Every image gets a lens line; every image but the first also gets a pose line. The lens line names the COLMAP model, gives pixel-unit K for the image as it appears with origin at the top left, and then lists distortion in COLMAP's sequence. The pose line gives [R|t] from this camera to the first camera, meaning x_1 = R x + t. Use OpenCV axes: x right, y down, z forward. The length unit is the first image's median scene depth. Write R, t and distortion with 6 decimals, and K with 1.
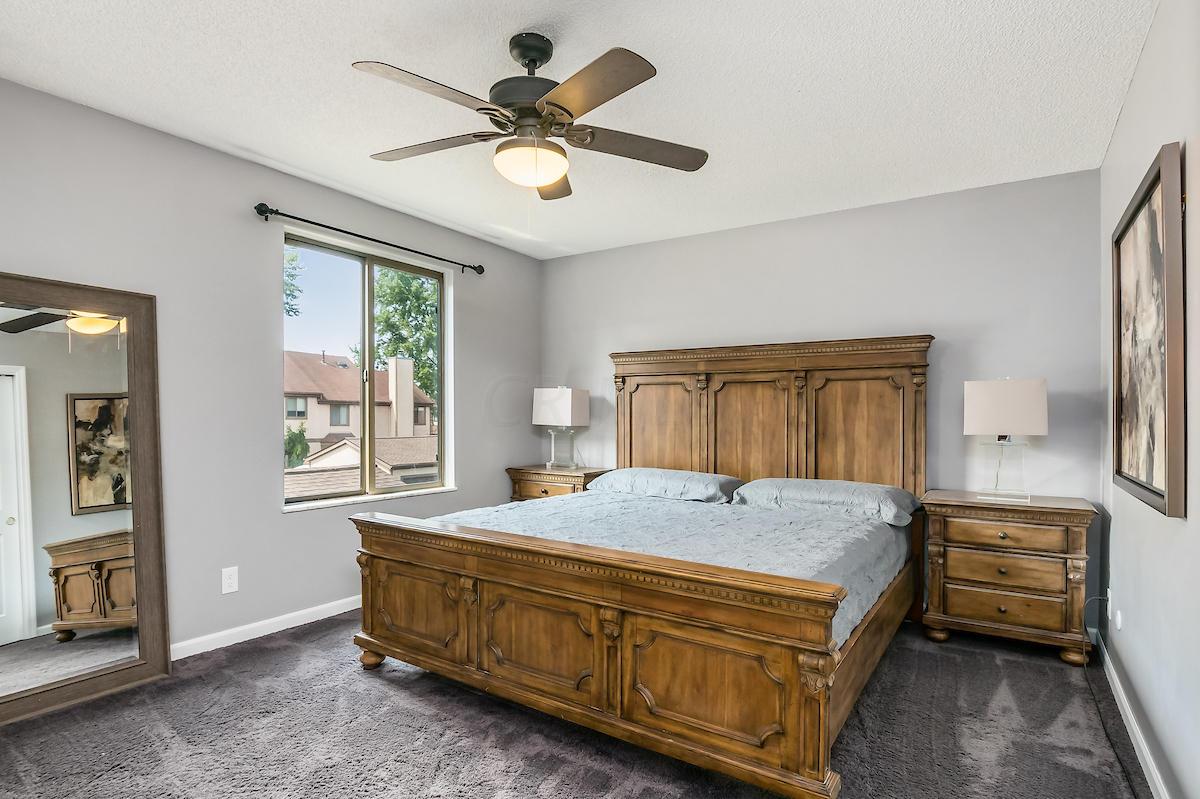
lens RADIAL K [[614.2, 0, 603.8], [0, 614.2, 407.3], [0, 0, 1]] dist [-0.001429, -0.000242]
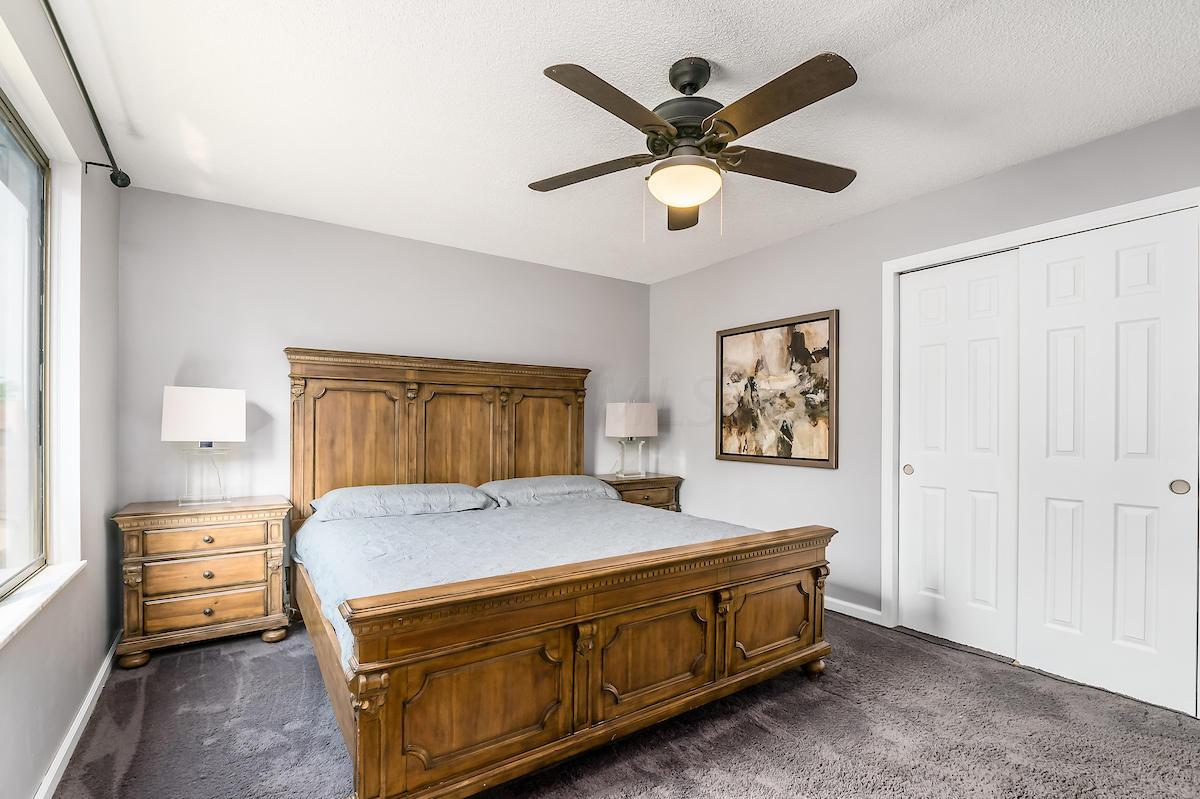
lens RADIAL K [[533.1, 0, 598.2], [0, 533.1, 422.2], [0, 0, 1]] dist [-0.003870, -0.005423]
pose [[0.391164, -0.000781, 0.920321, -0.533439], [-0.009683, 0.999941, 0.004964, 0.000621], [-0.920270, -0.010853, 0.391133, 0.427182]]
